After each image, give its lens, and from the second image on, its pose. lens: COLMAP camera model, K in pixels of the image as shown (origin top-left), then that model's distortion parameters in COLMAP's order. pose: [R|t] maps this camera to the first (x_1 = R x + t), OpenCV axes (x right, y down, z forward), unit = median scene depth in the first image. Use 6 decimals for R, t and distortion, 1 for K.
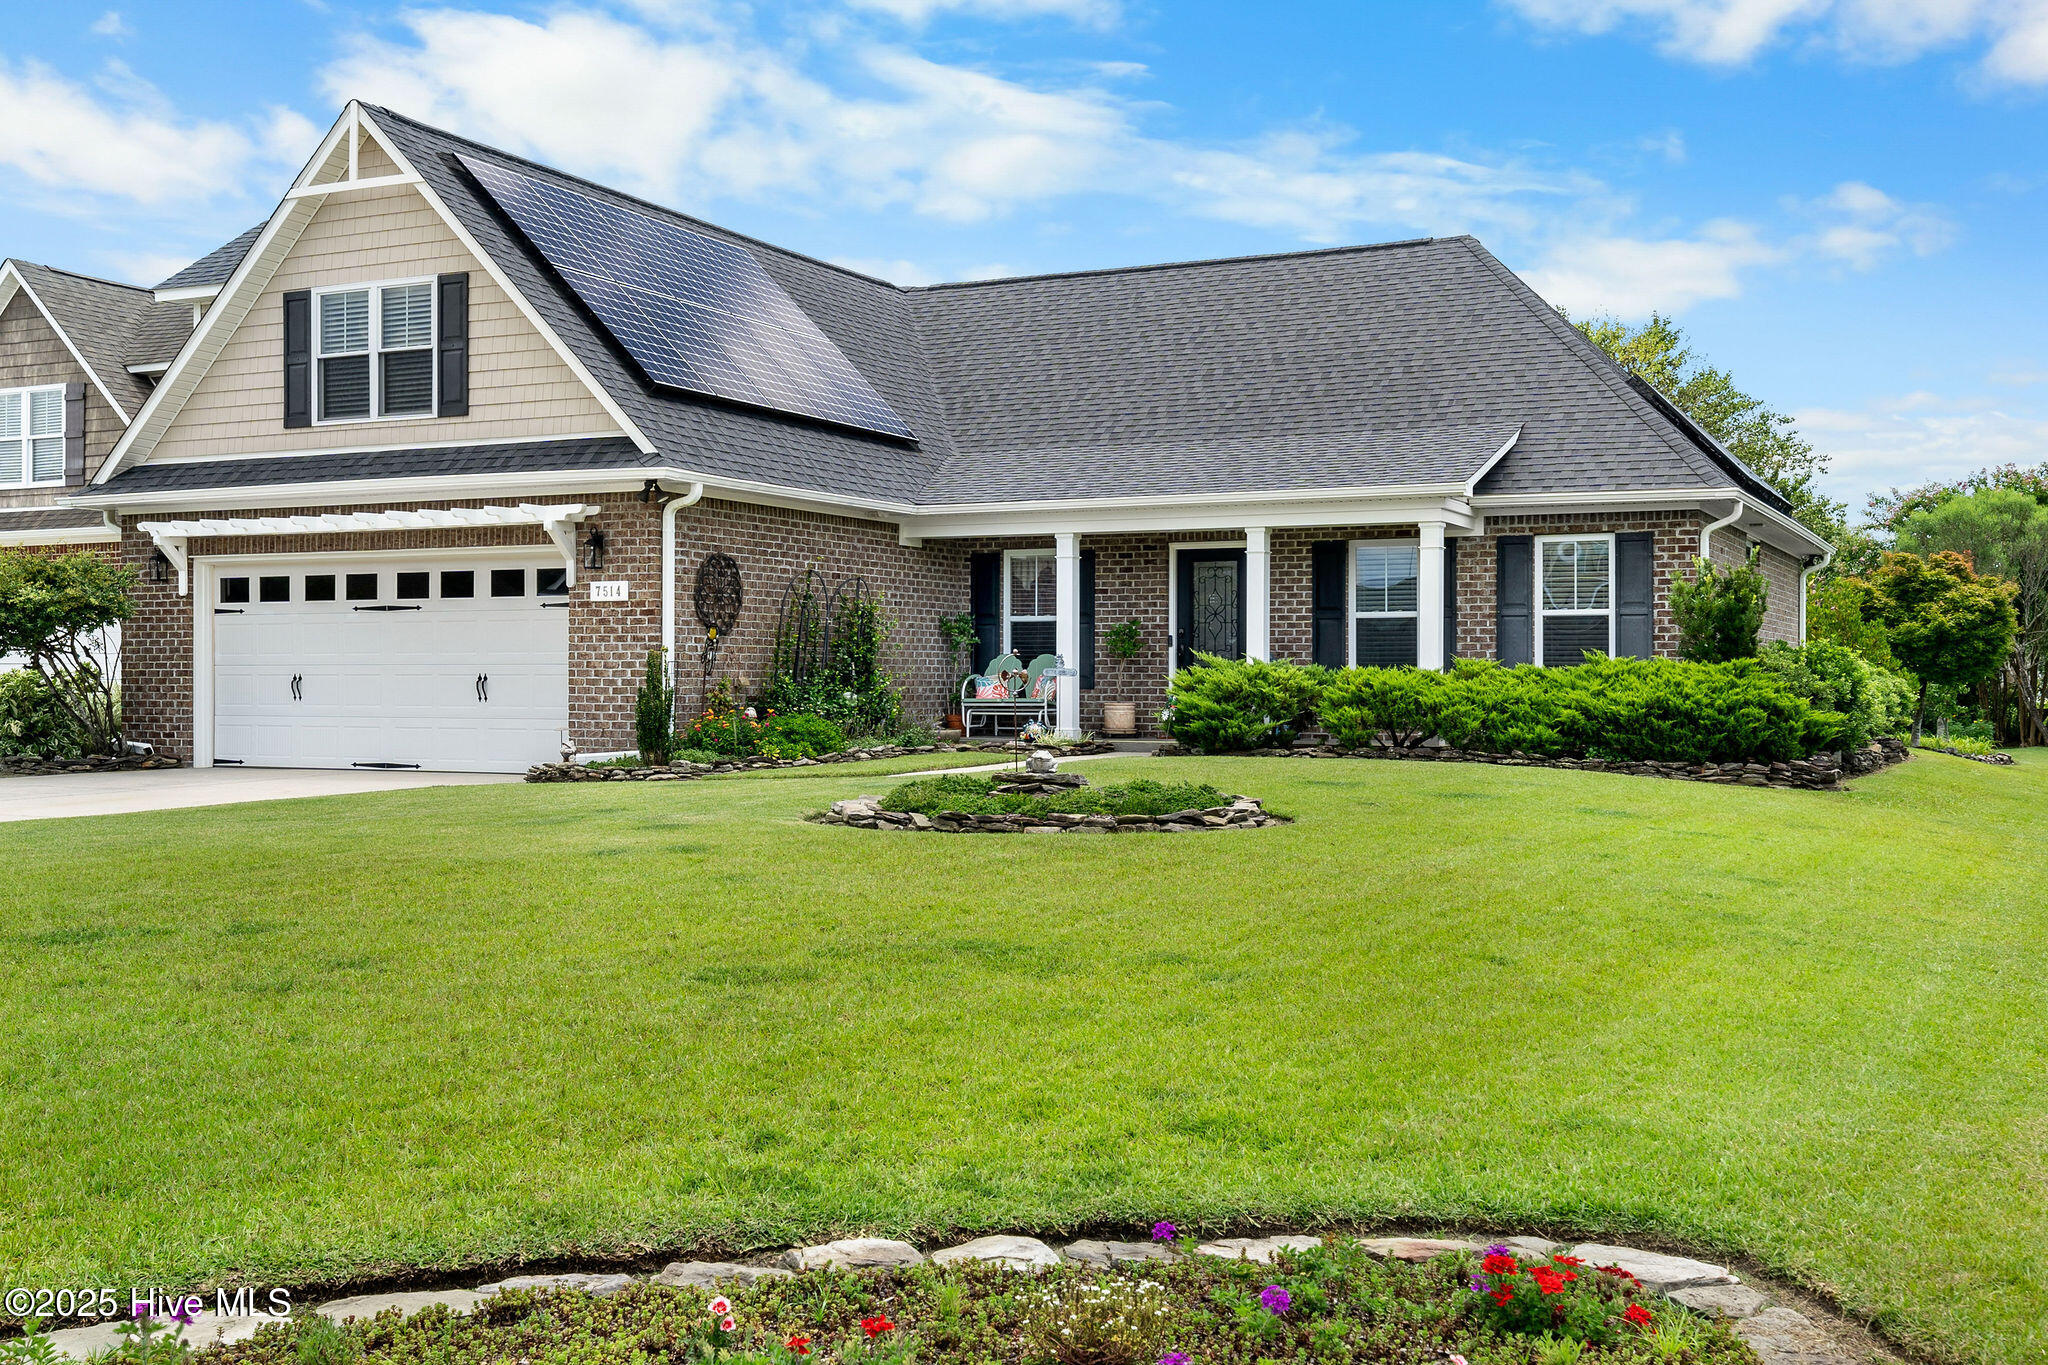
lens RADIAL K [[2079.2, 0, 1012.6], [0, 2079.2, 677.3], [0, 0, 1]] dist [-0.012397, 0.000000]
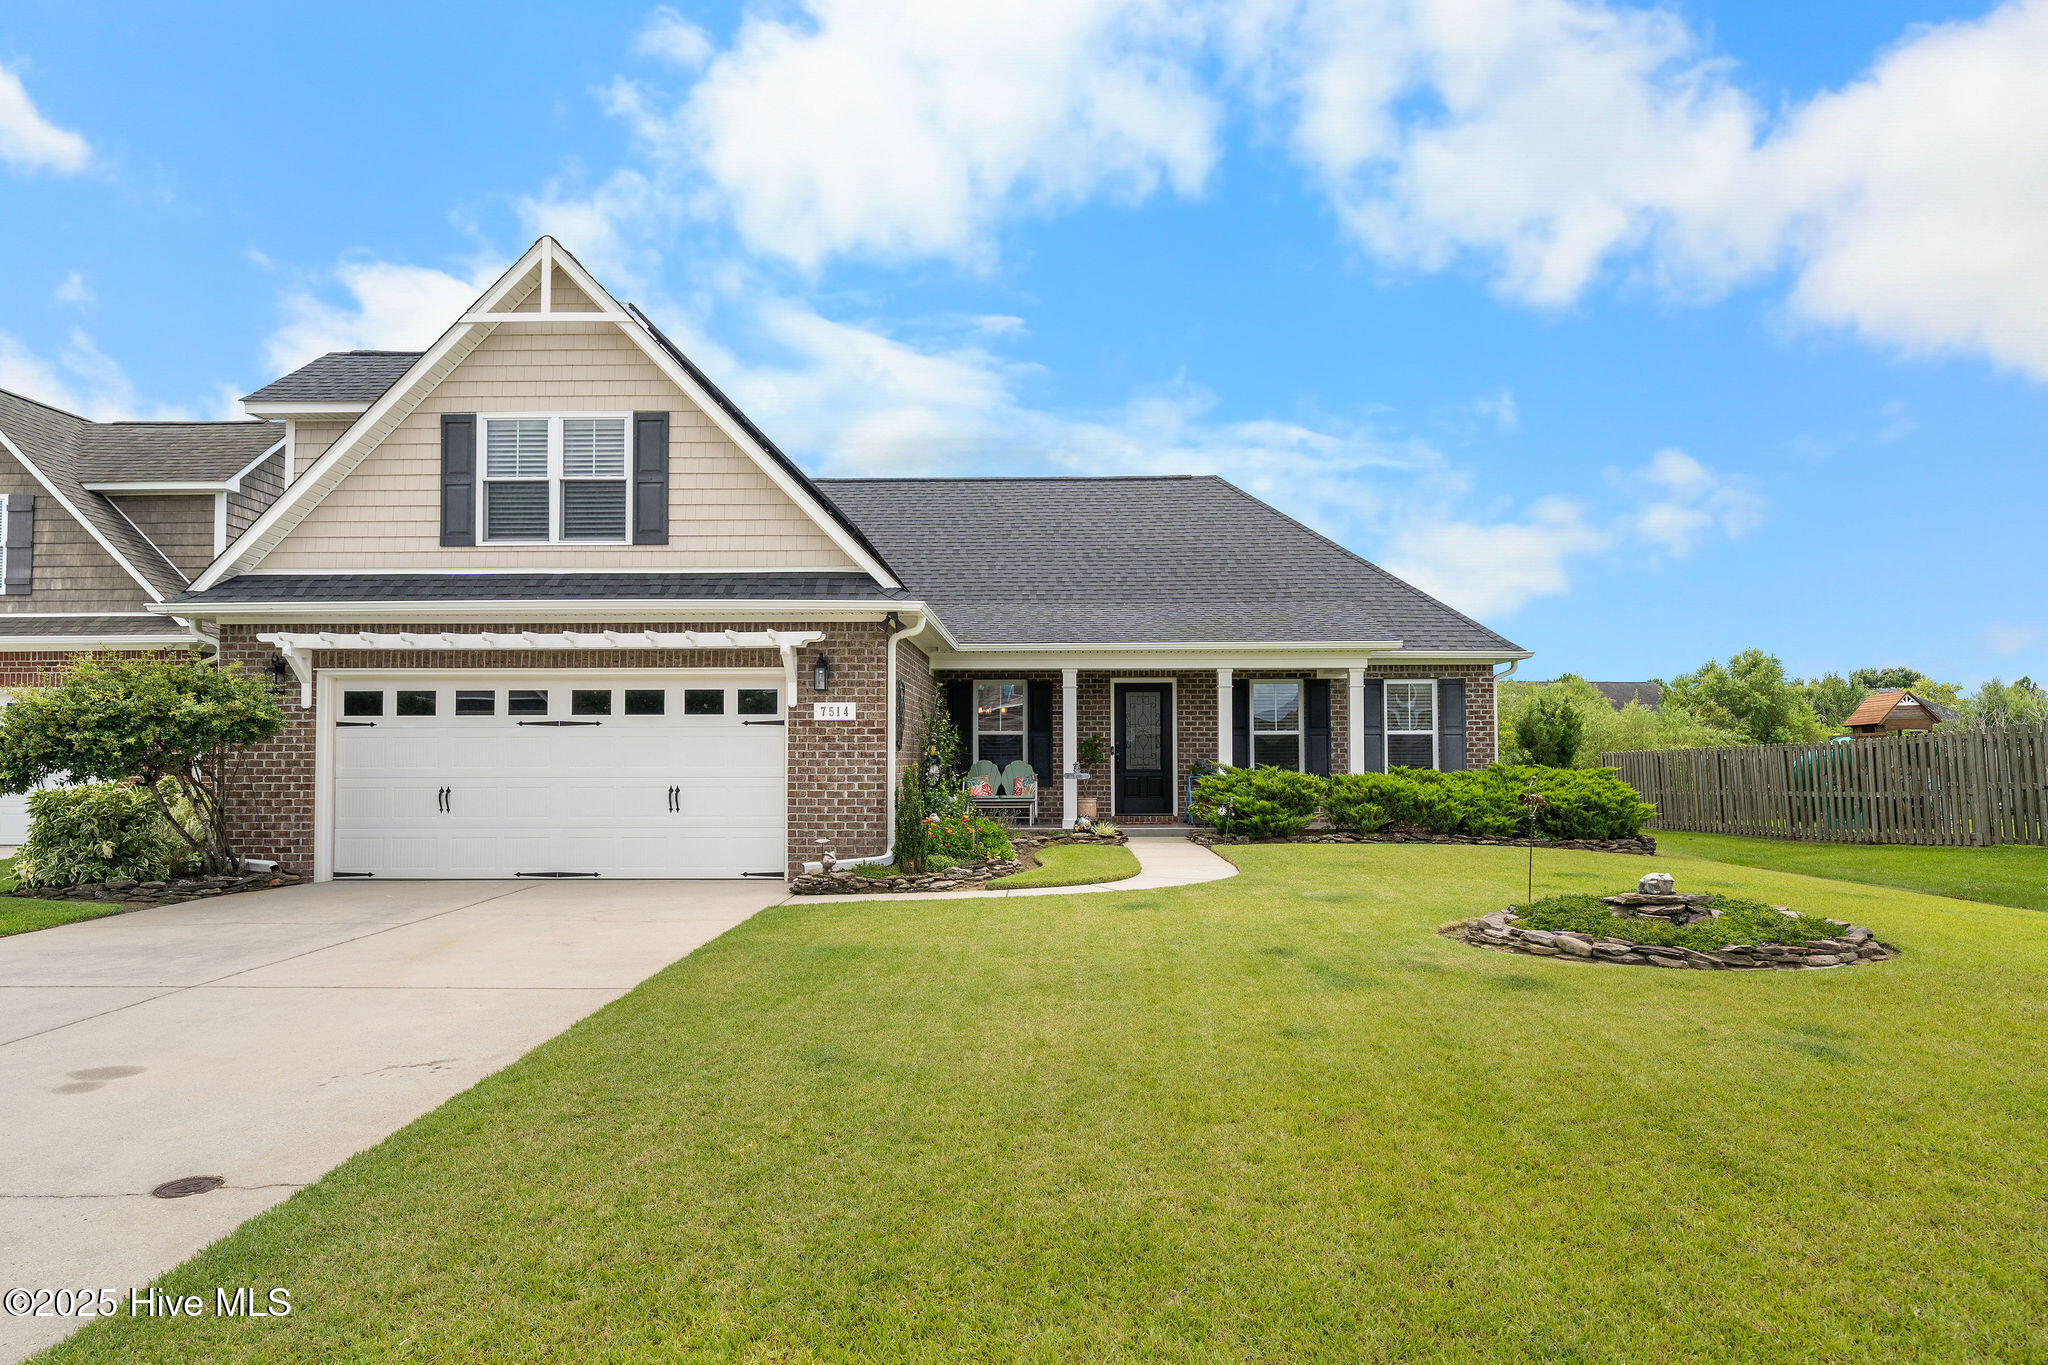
lens RADIAL K [[1217.4, 0, 1003.4], [0, 1217.4, 708.8], [0, 0, 1]] dist [0.000130, 0.002034]
pose [[0.910746, 0.012984, 0.412762, -0.352622], [0.002892, 0.999281, -0.037815, -0.016980], [-0.412956, 0.035634, 0.910054, 0.351347]]
